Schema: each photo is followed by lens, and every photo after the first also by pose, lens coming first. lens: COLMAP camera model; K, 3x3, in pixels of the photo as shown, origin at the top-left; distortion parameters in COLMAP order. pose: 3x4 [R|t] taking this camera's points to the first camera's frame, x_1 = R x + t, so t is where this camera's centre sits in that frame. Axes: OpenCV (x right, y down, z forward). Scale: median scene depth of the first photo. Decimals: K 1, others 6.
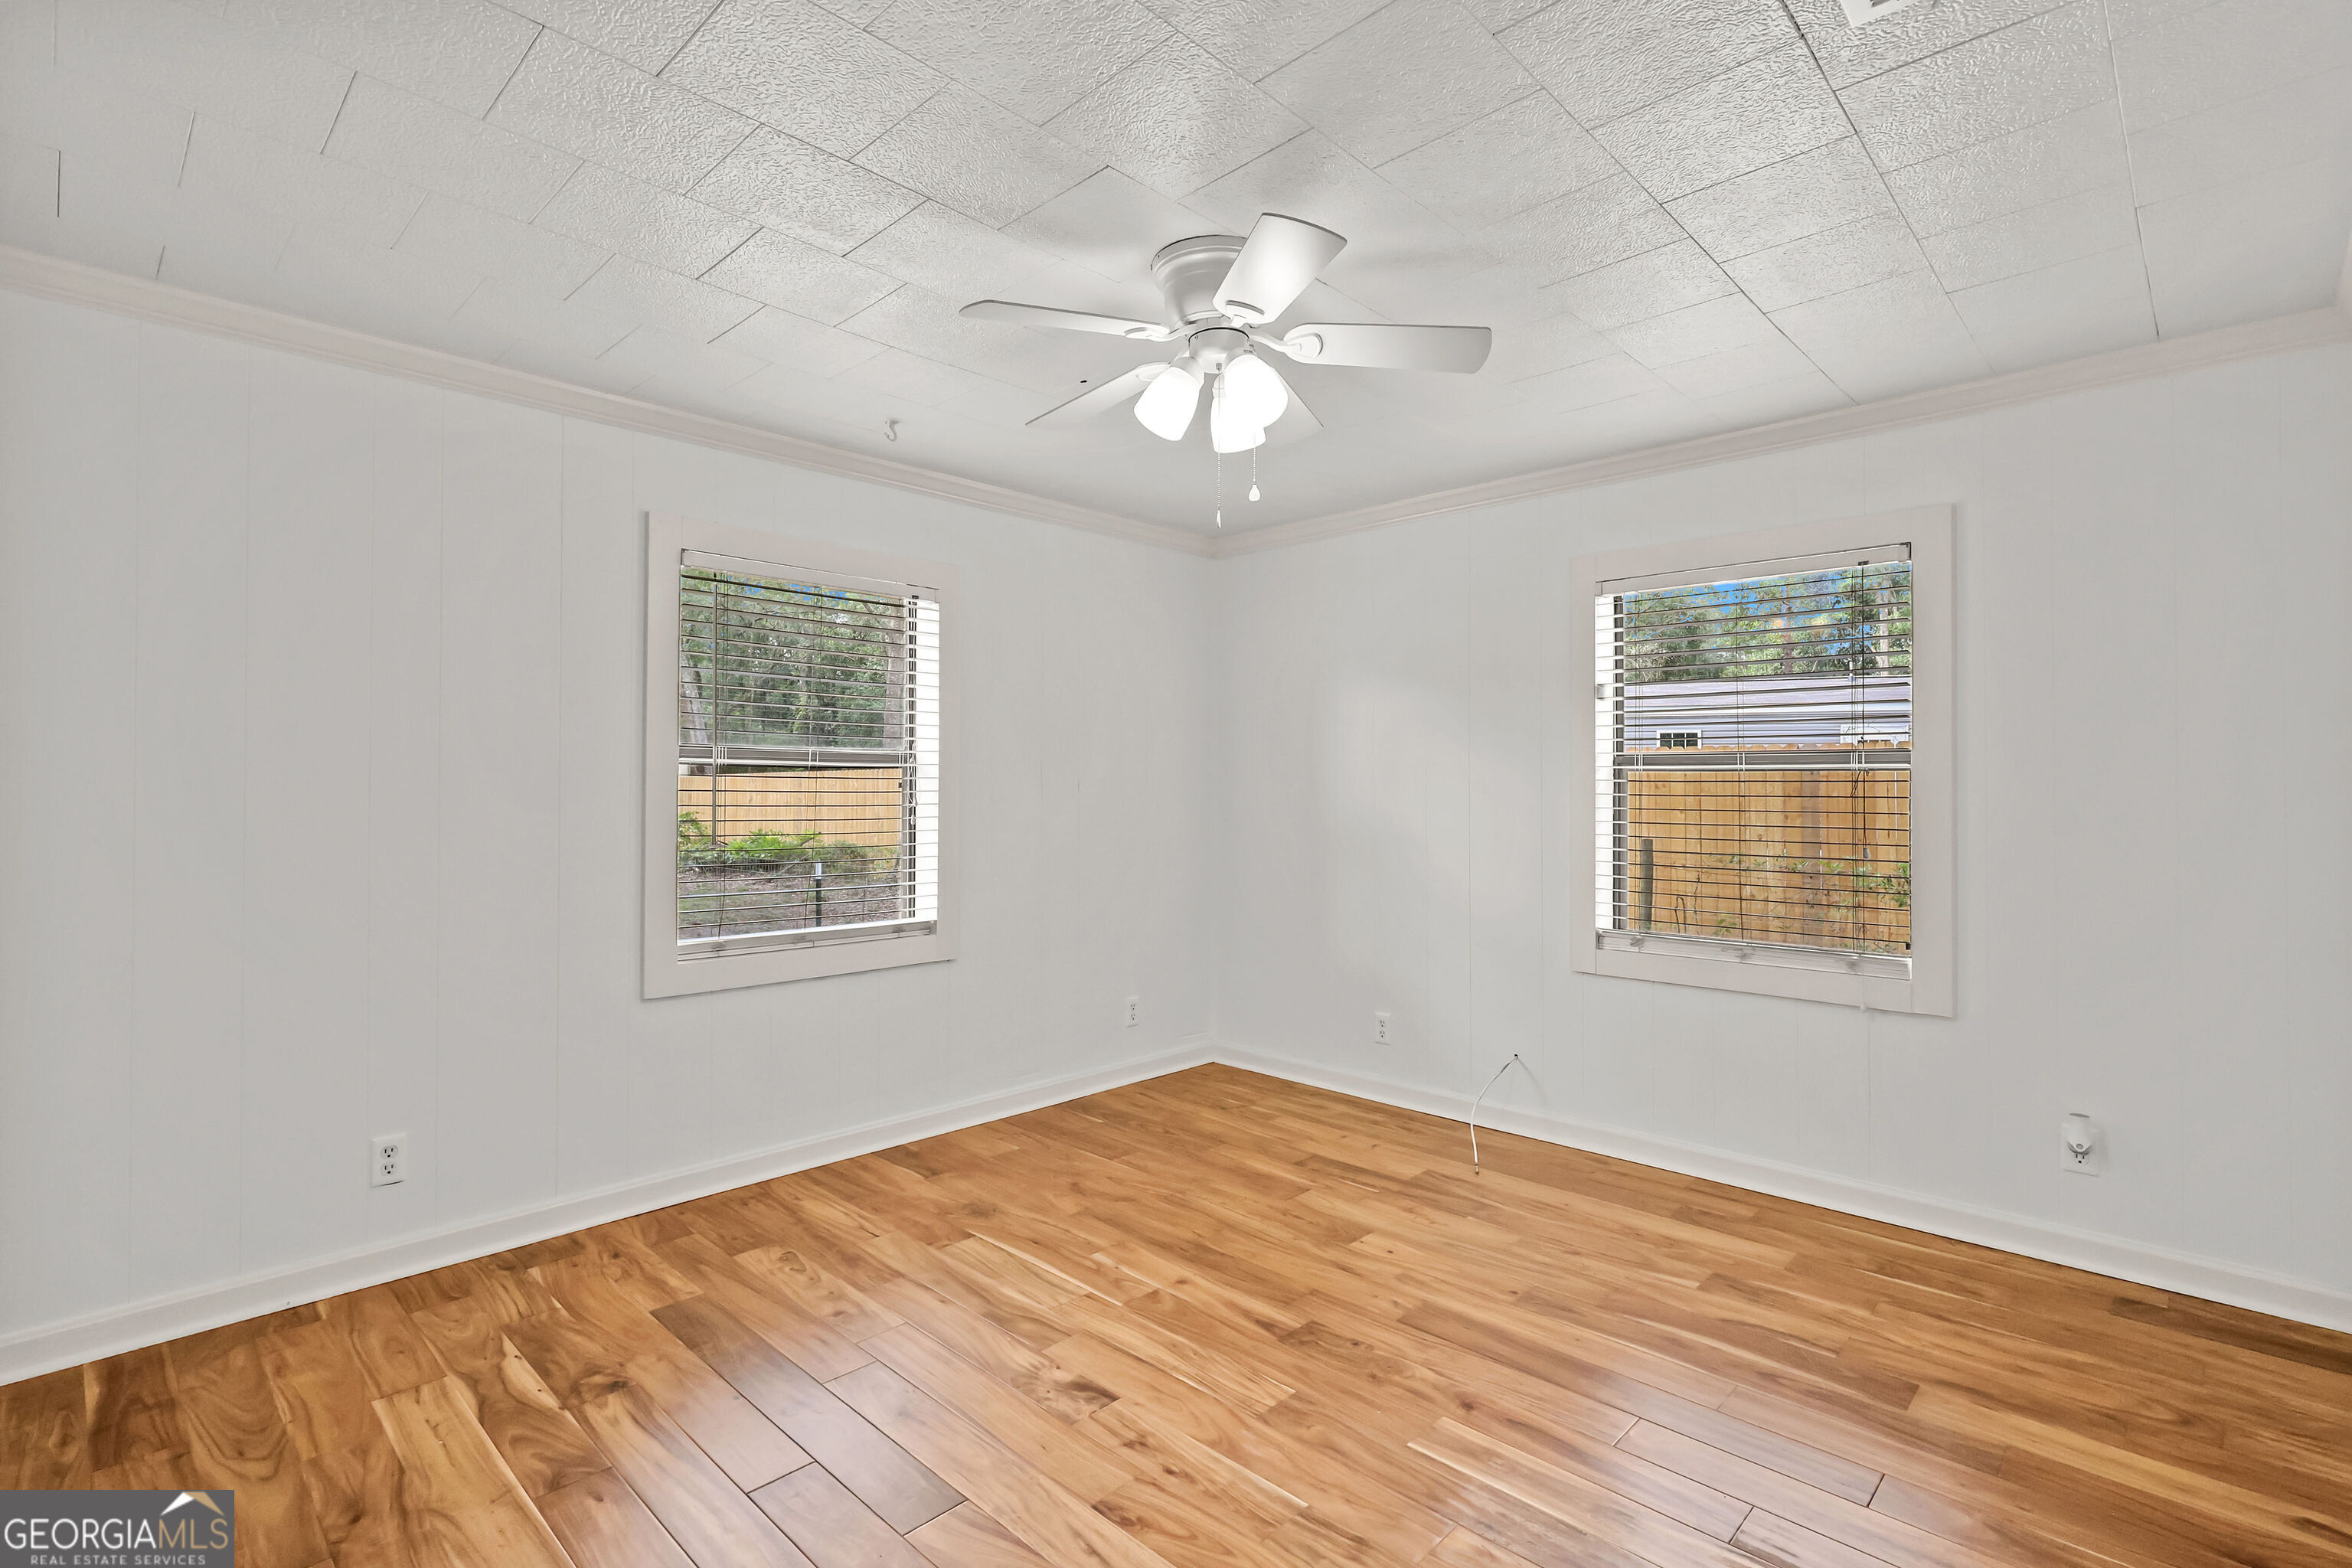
lens RADIAL K [[1078.0, 0, 1174.8], [0, 1078.0, 790.3], [0, 0, 1]] dist [-0.000214, -0.000638]
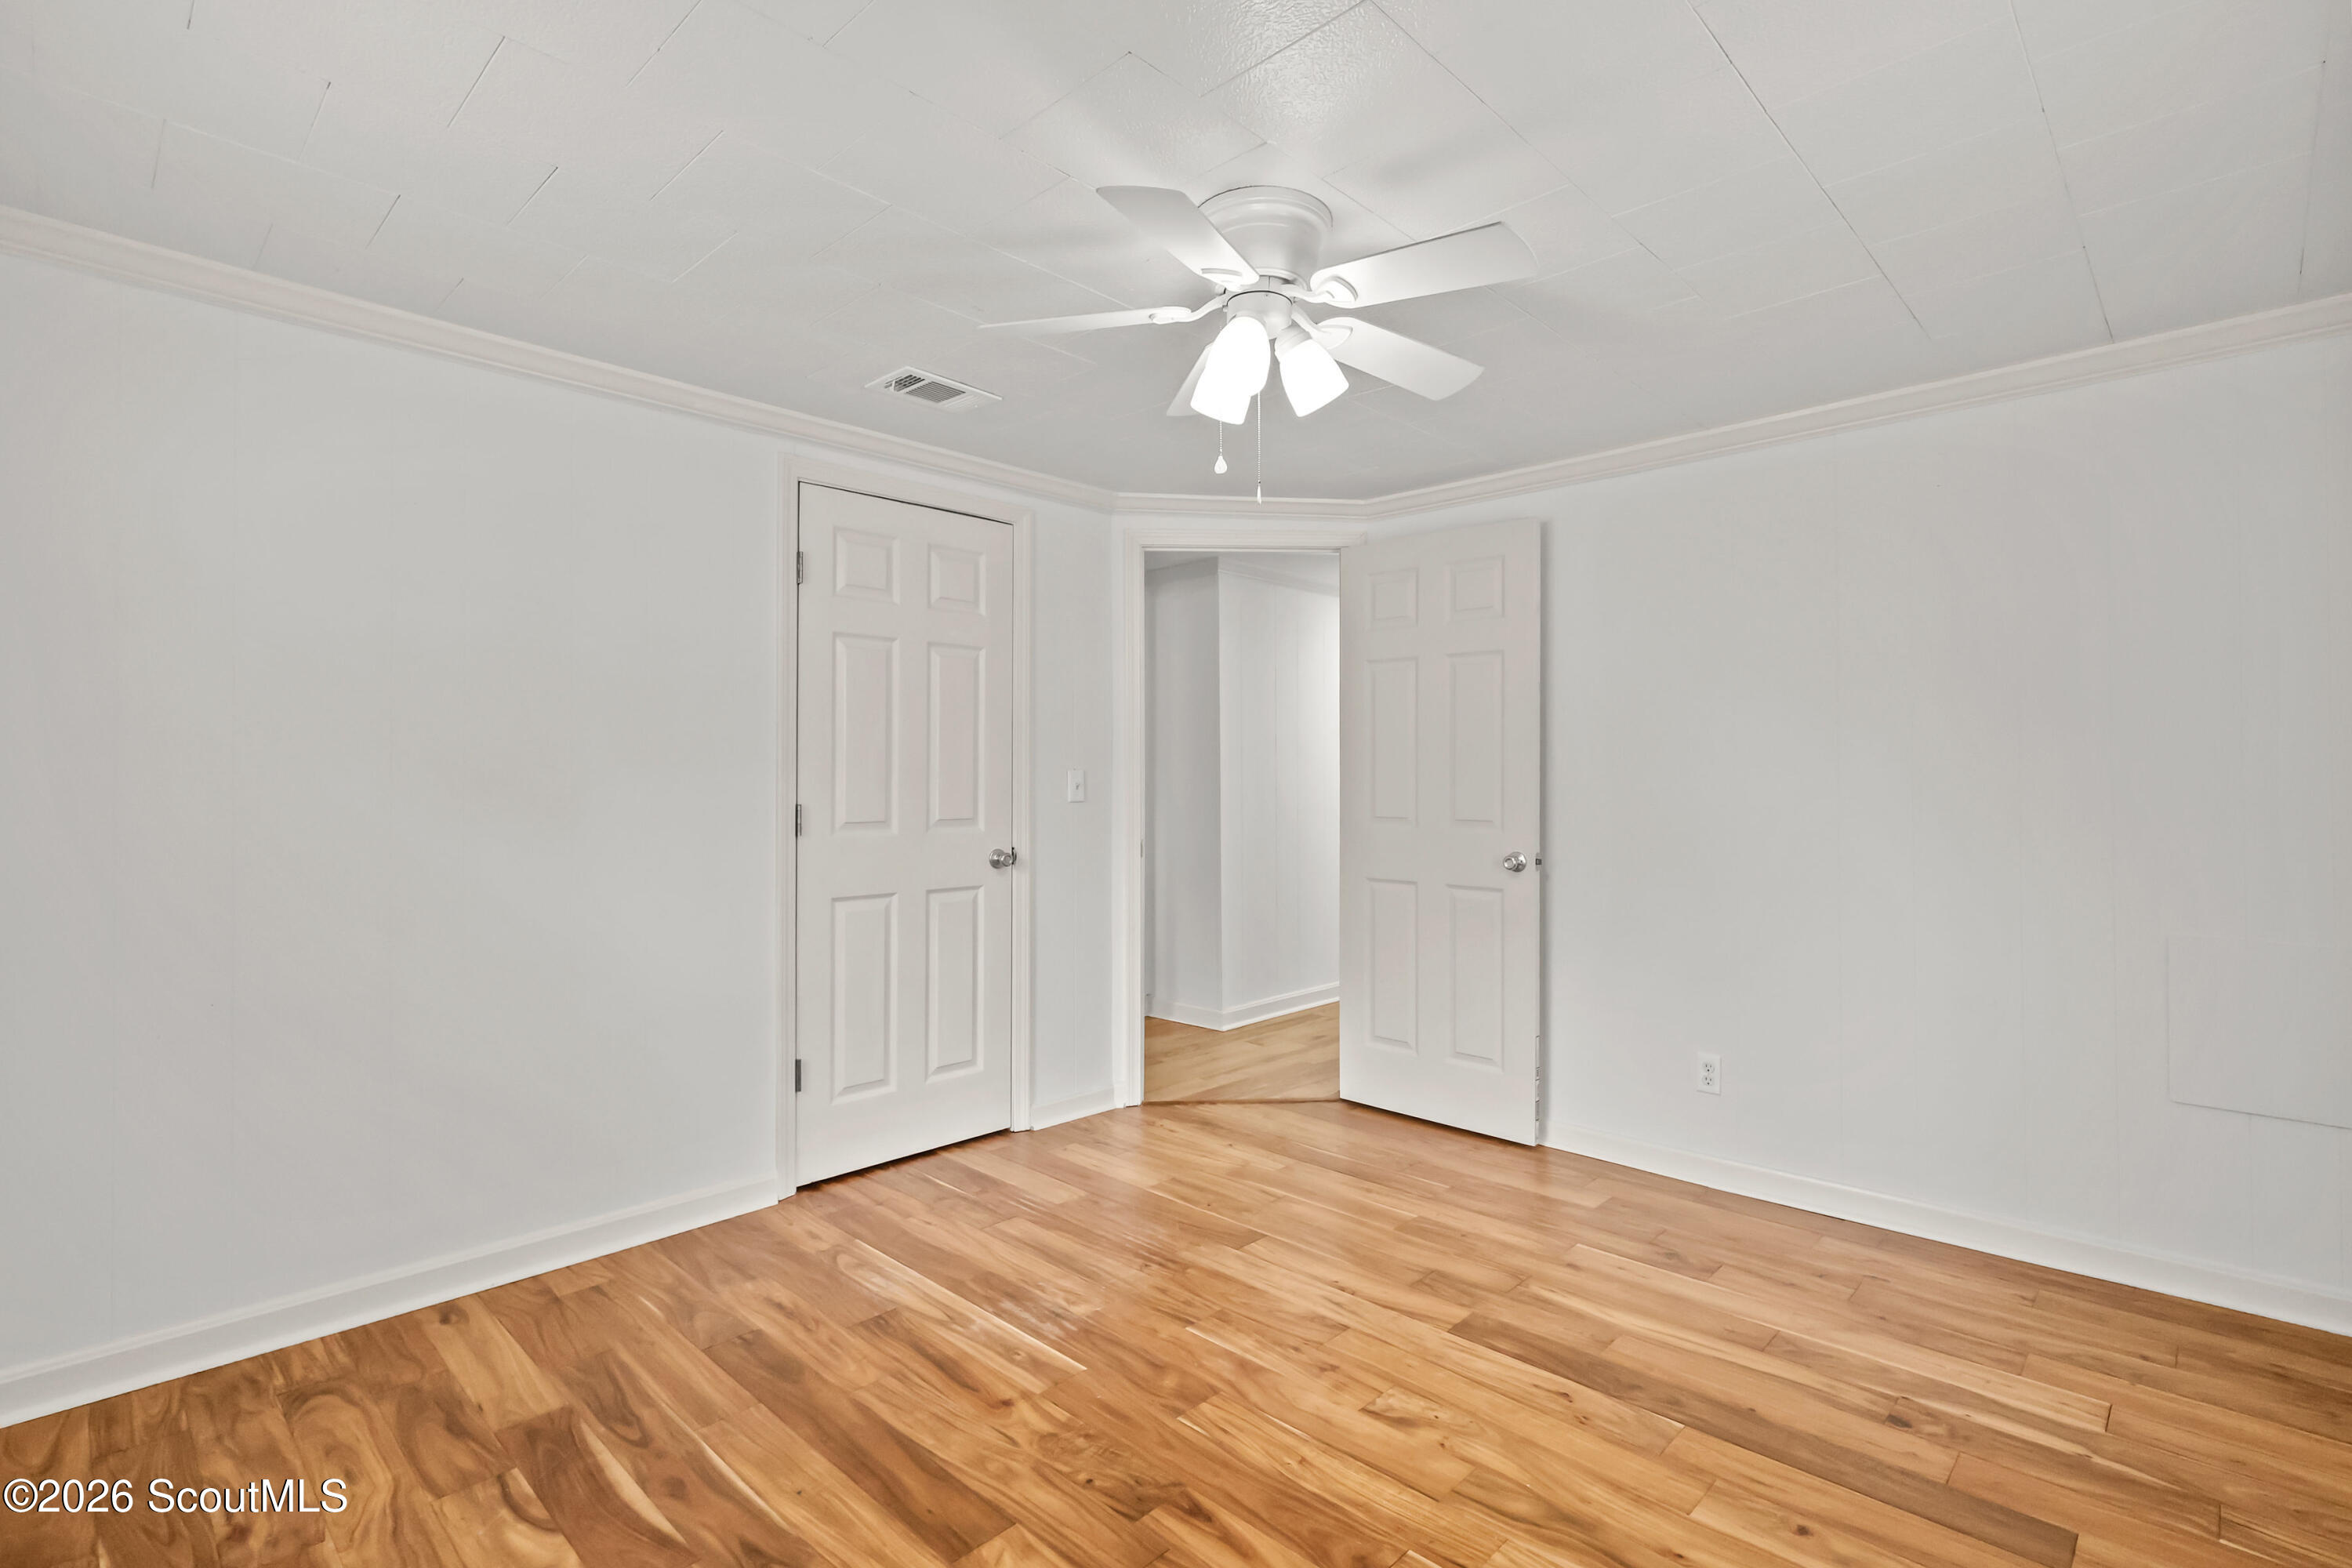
lens RADIAL K [[1078.0, 0, 1174.8], [0, 1078.0, 790.3], [0, 0, 1]] dist [-0.000214, -0.000638]
pose [[-0.999938, -0.001825, 0.010972, 0.105453], [-0.001678, 0.999910, 0.013325, -0.009656], [-0.010996, 0.013306, -0.999851, 1.969149]]
